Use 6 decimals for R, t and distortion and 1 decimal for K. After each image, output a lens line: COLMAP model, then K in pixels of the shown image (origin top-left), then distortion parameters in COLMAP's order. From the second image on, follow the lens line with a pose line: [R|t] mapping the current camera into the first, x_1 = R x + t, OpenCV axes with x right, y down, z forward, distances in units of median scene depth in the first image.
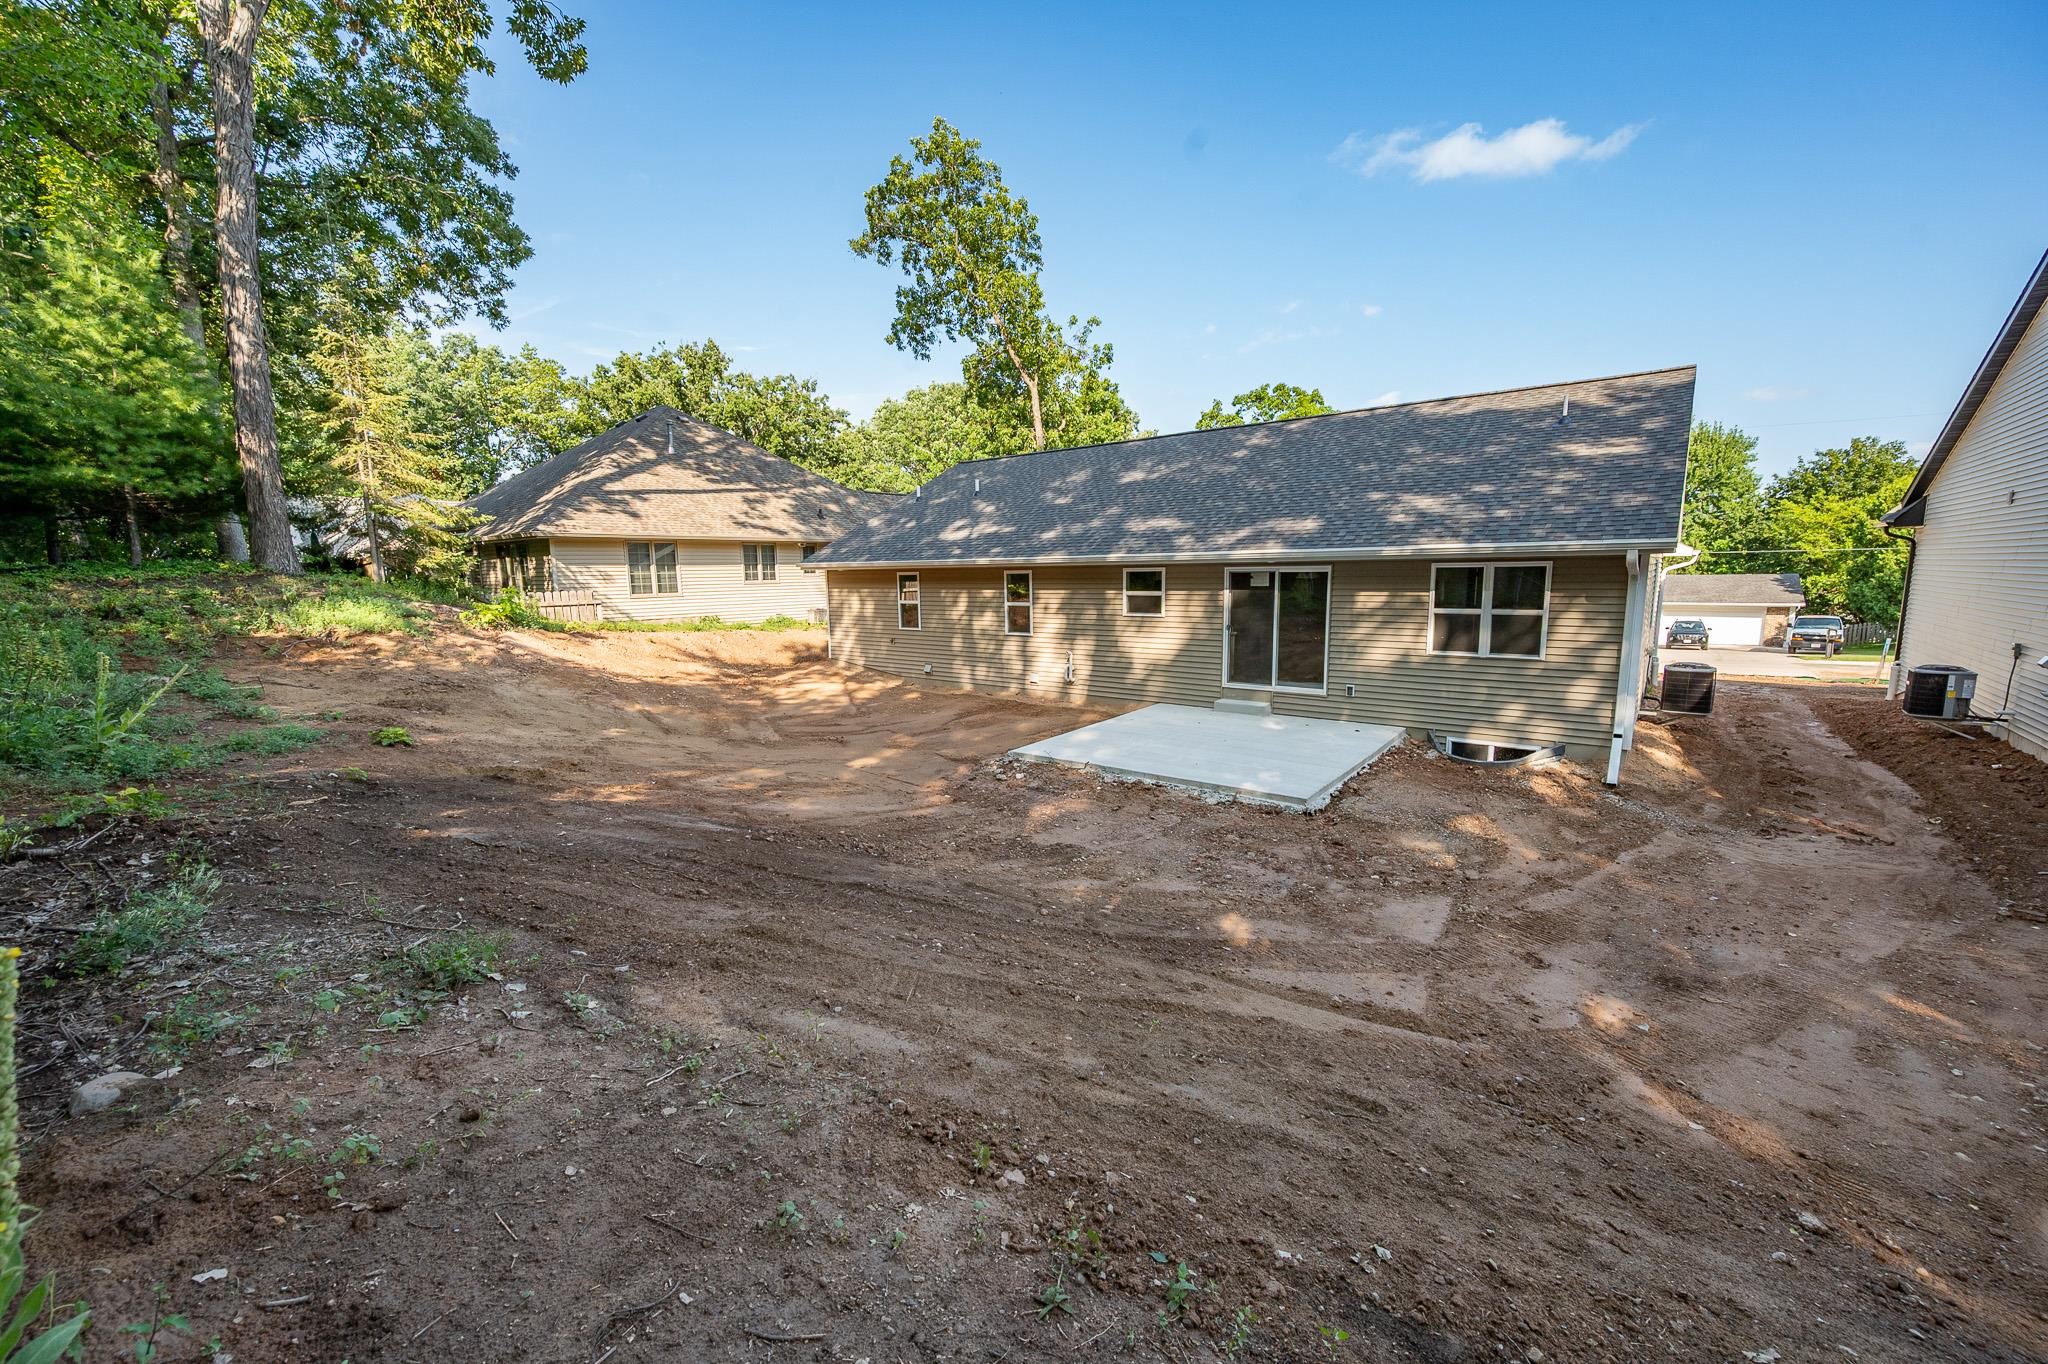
lens RADIAL K [[804.5, 0, 1024.0], [0, 804.5, 682.0], [0, 0, 1]] dist [-0.000671, -0.000030]
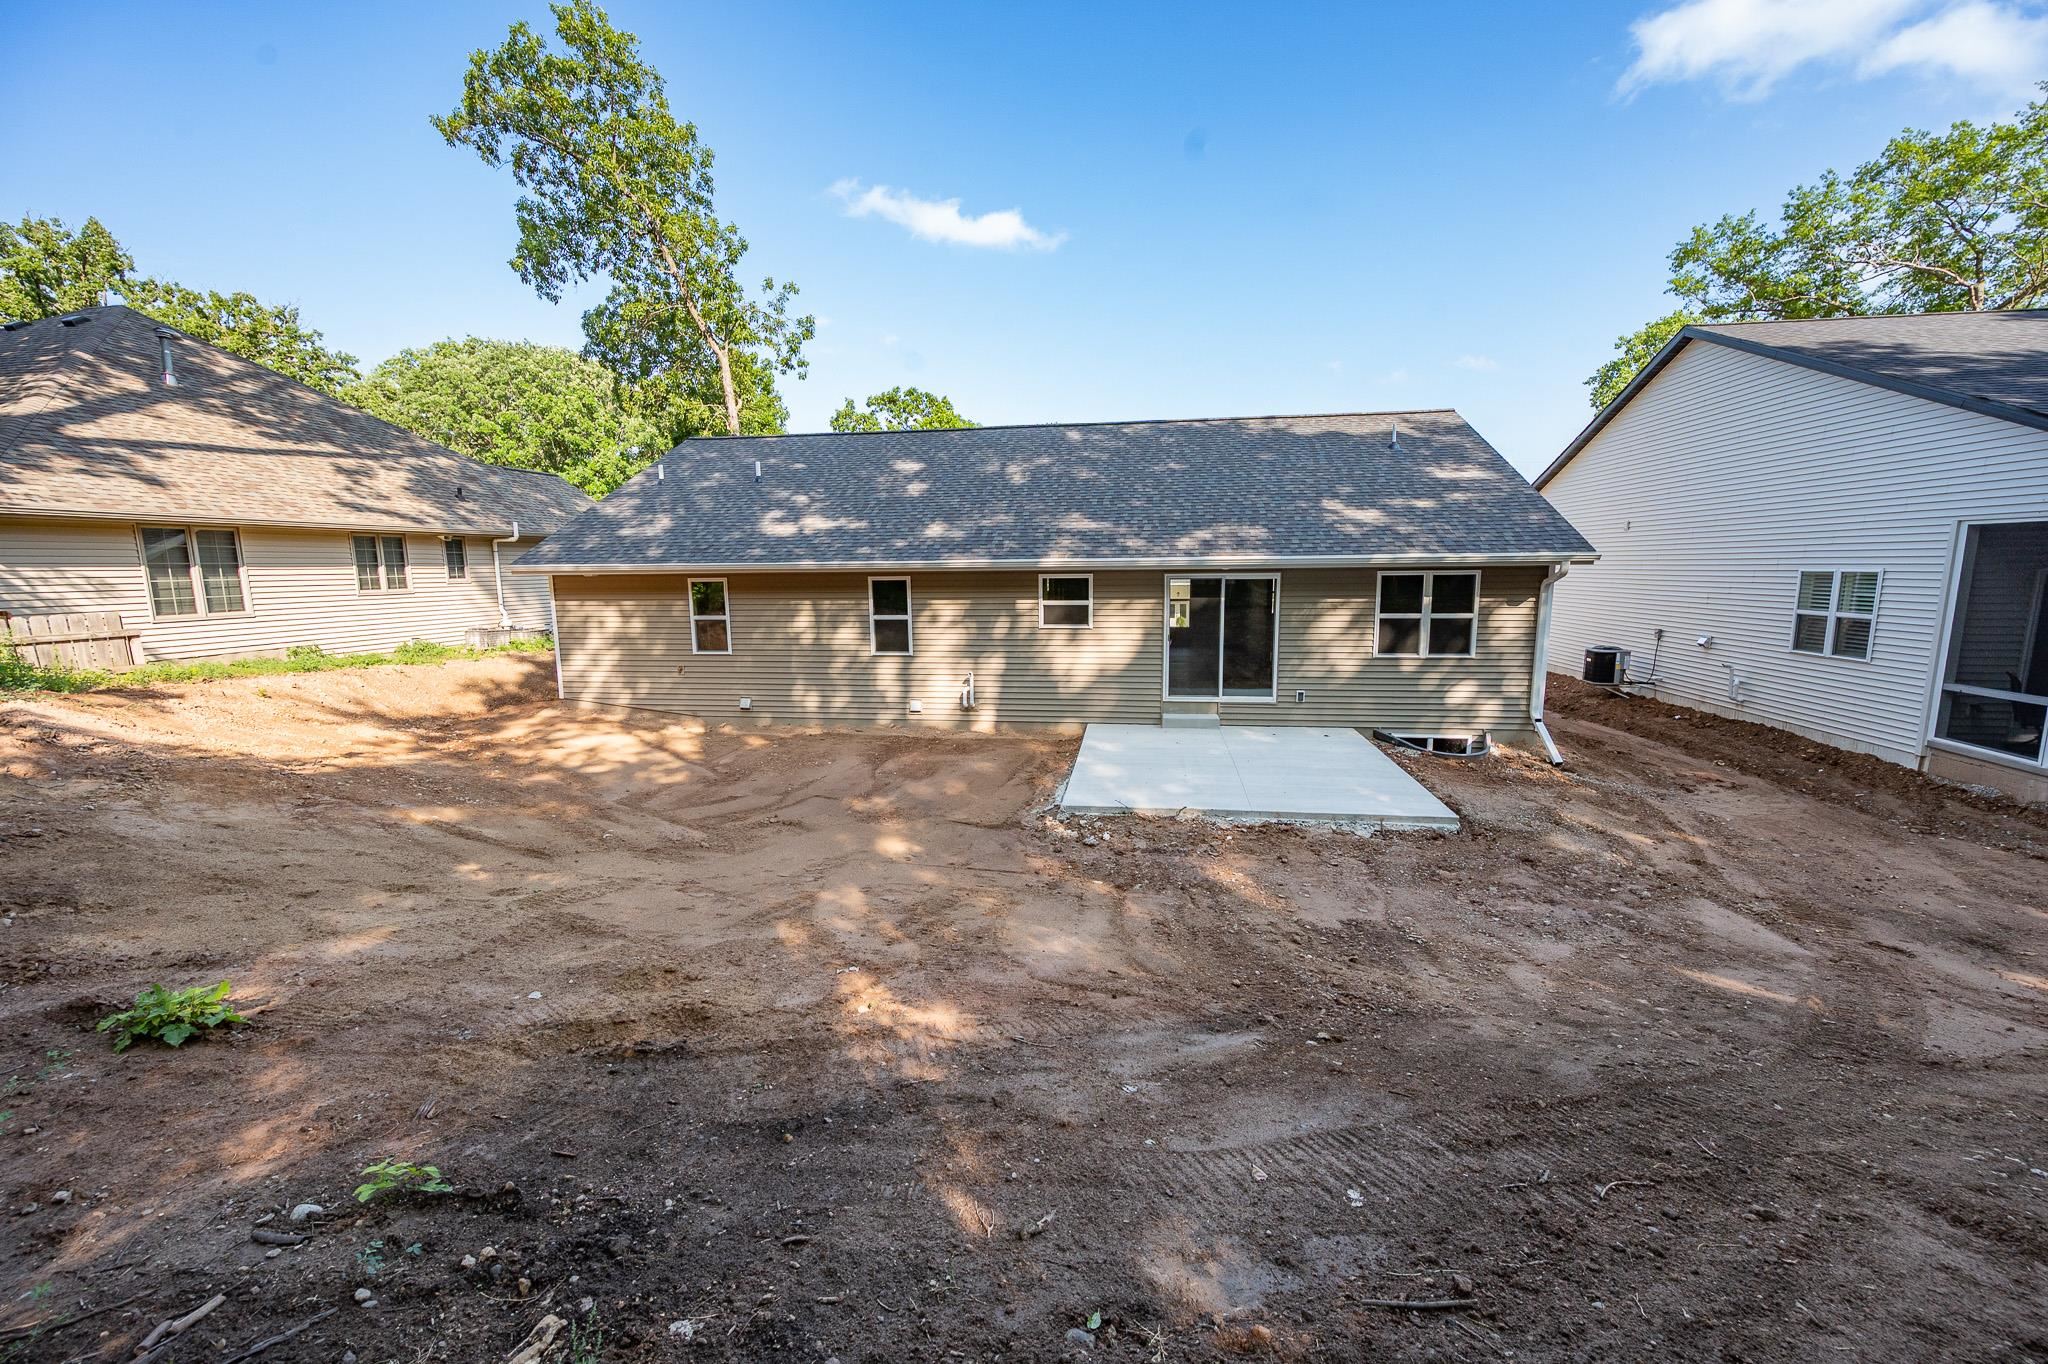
lens RADIAL K [[789.3, 0, 1018.7], [0, 789.3, 711.0], [0, 0, 1]] dist [-0.010695, 0.000002]
pose [[0.865006, -0.083843, 0.494706, -0.270569], [0.066338, 0.996395, 0.052875, -0.032248], [-0.497356, -0.012919, 0.867450, 0.214826]]
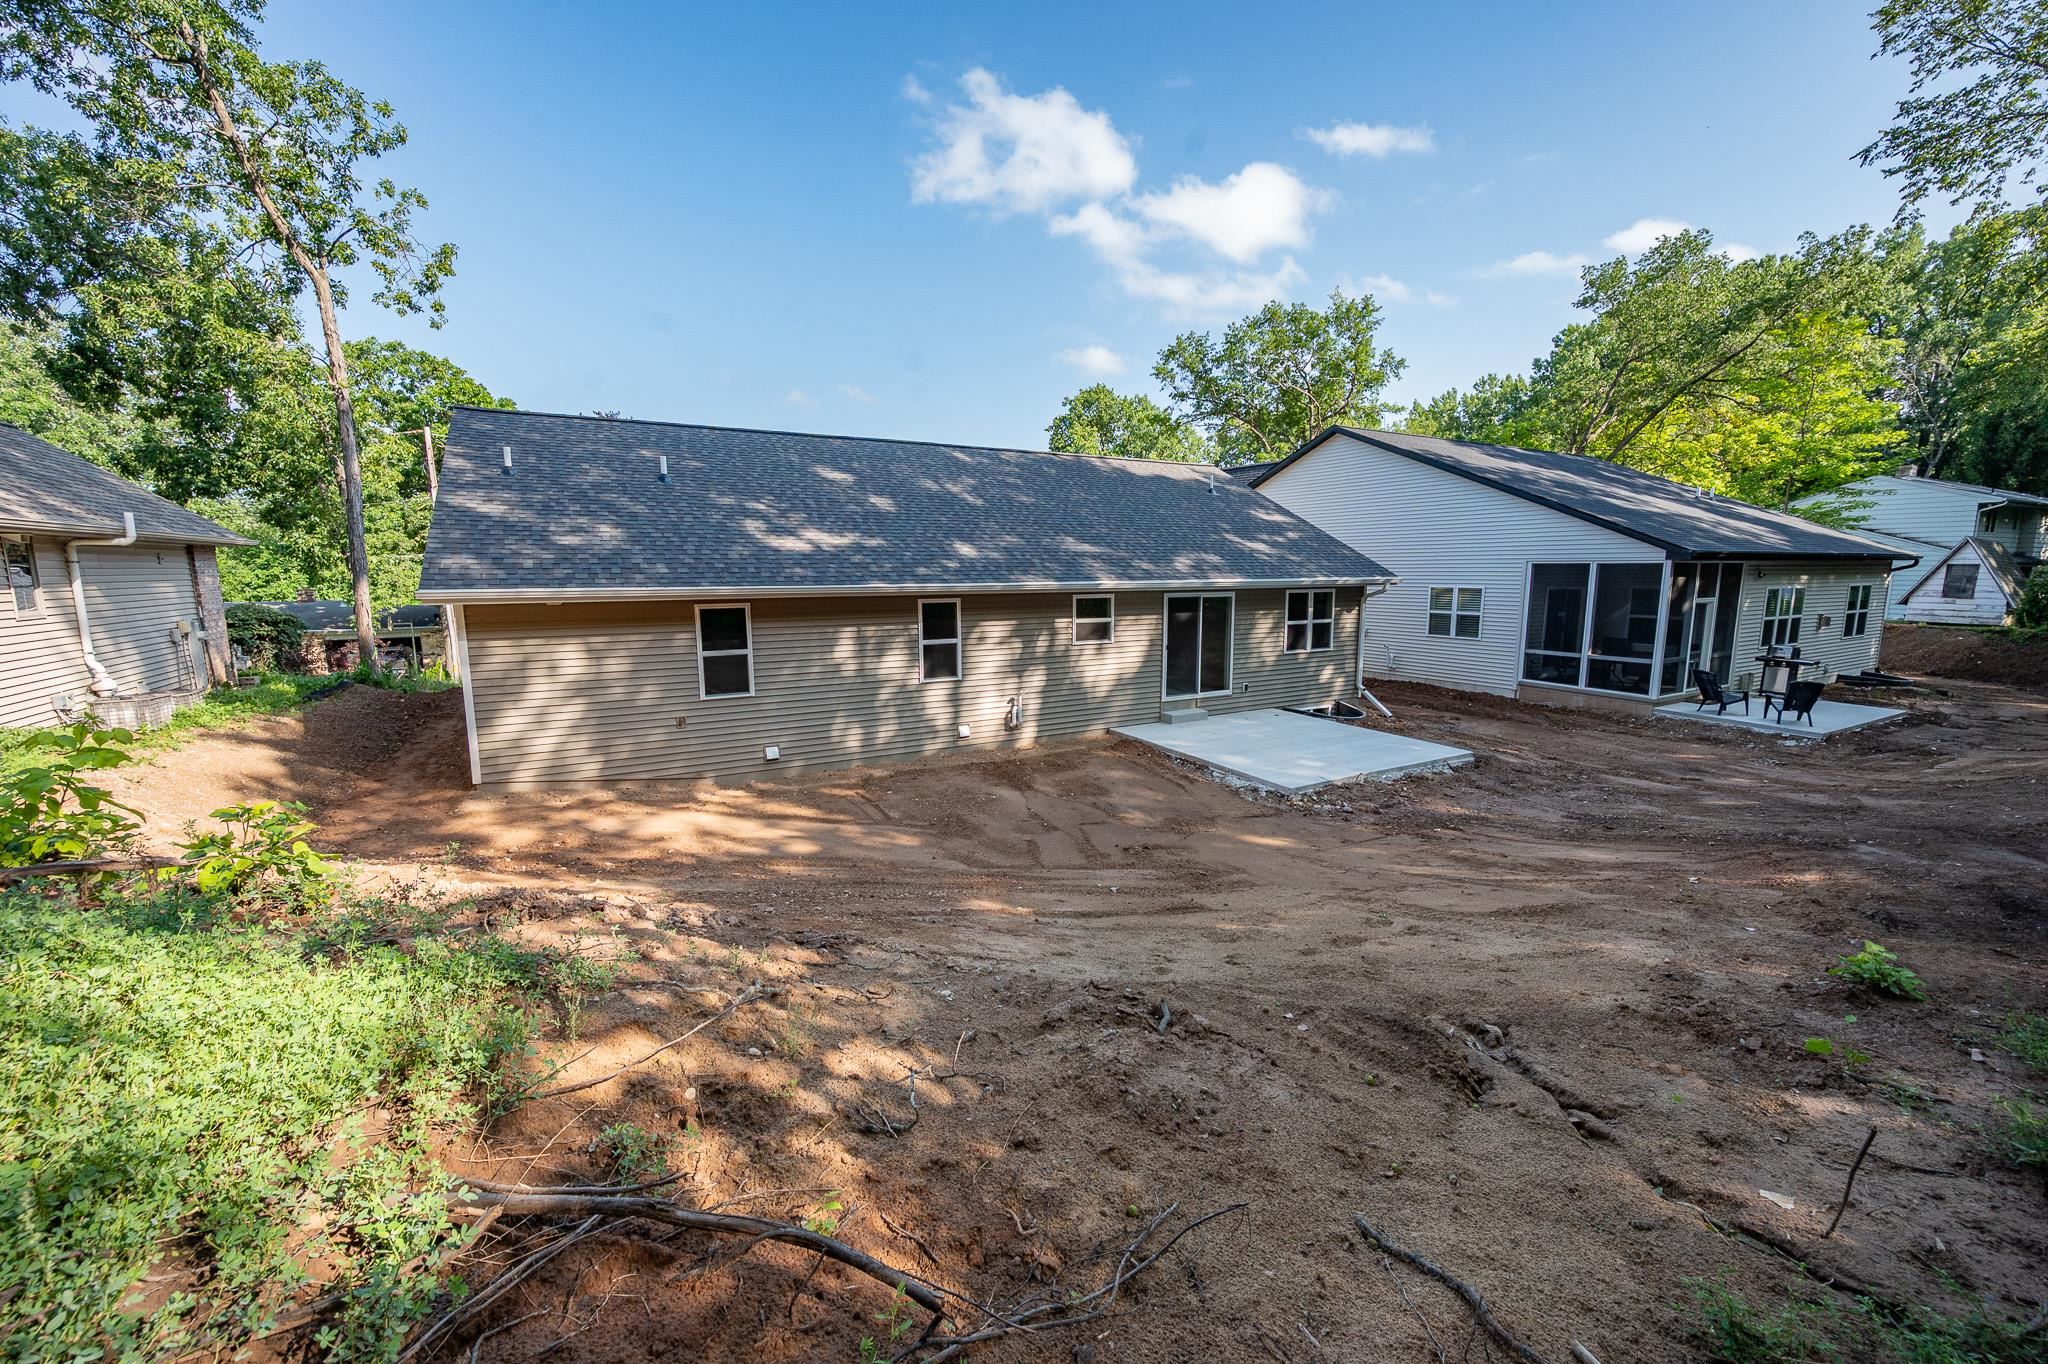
lens RADIAL K [[804.5, 0, 1024.0], [0, 804.5, 682.0], [0, 0, 1]] dist [-0.000671, -0.000030]
pose [[0.373613, -0.115458, 0.920371, -0.631722], [0.125570, 0.989385, 0.073141, -0.094551], [-0.919046, 0.088245, 0.384145, 0.568437]]
